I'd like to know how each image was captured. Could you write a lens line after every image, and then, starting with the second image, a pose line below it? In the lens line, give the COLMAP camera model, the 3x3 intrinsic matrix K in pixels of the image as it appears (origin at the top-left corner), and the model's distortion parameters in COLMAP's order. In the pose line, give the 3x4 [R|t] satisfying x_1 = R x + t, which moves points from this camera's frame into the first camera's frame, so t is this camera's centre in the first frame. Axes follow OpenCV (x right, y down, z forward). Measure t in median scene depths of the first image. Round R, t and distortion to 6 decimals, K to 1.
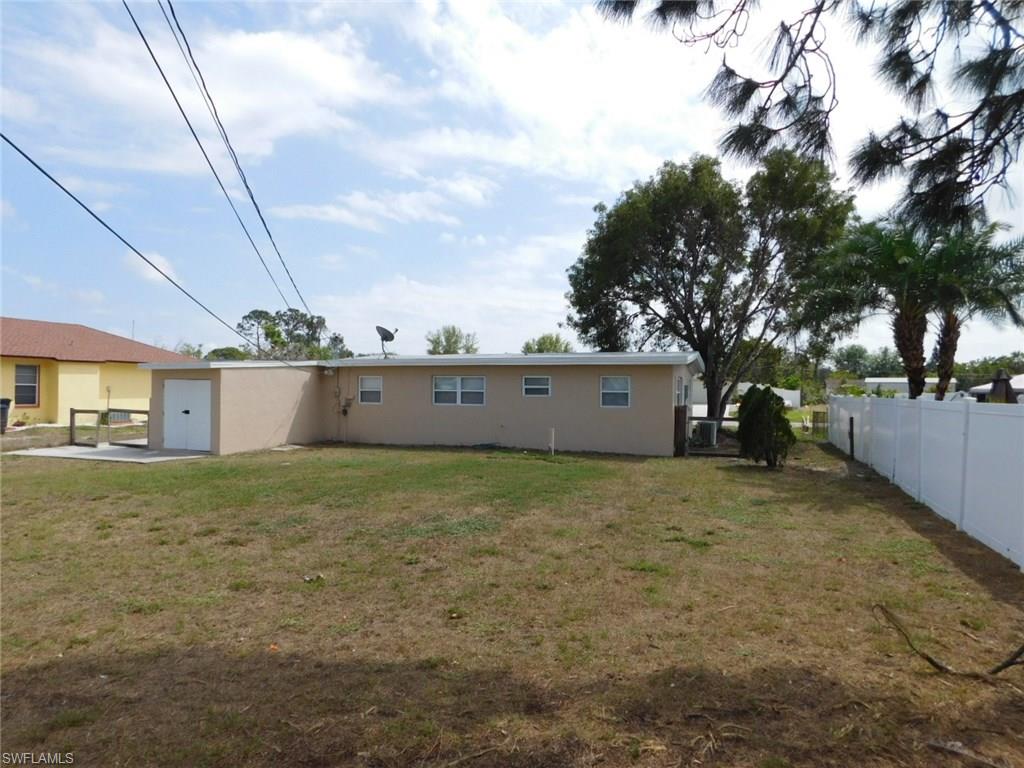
lens RADIAL K [[694.8, 0, 511.9], [0, 694.8, 383.7], [0, 0, 1]] dist [-0.002590, -0.000691]
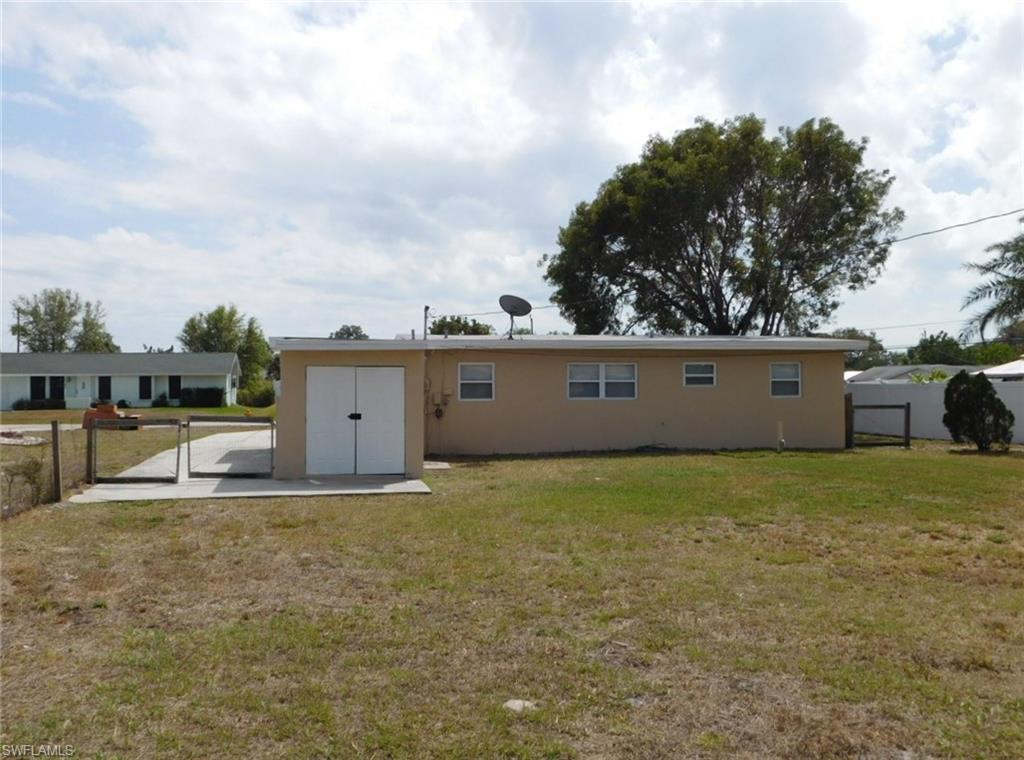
lens RADIAL K [[901.9, 0, 511.9], [0, 901.9, 379.8], [0, 0, 1]] dist [-0.001889, -0.008259]
pose [[0.851634, -0.009815, 0.524045, -0.697321], [0.007535, 0.999951, 0.006483, 0.001250], [-0.524083, -0.001572, 0.851666, 0.175129]]
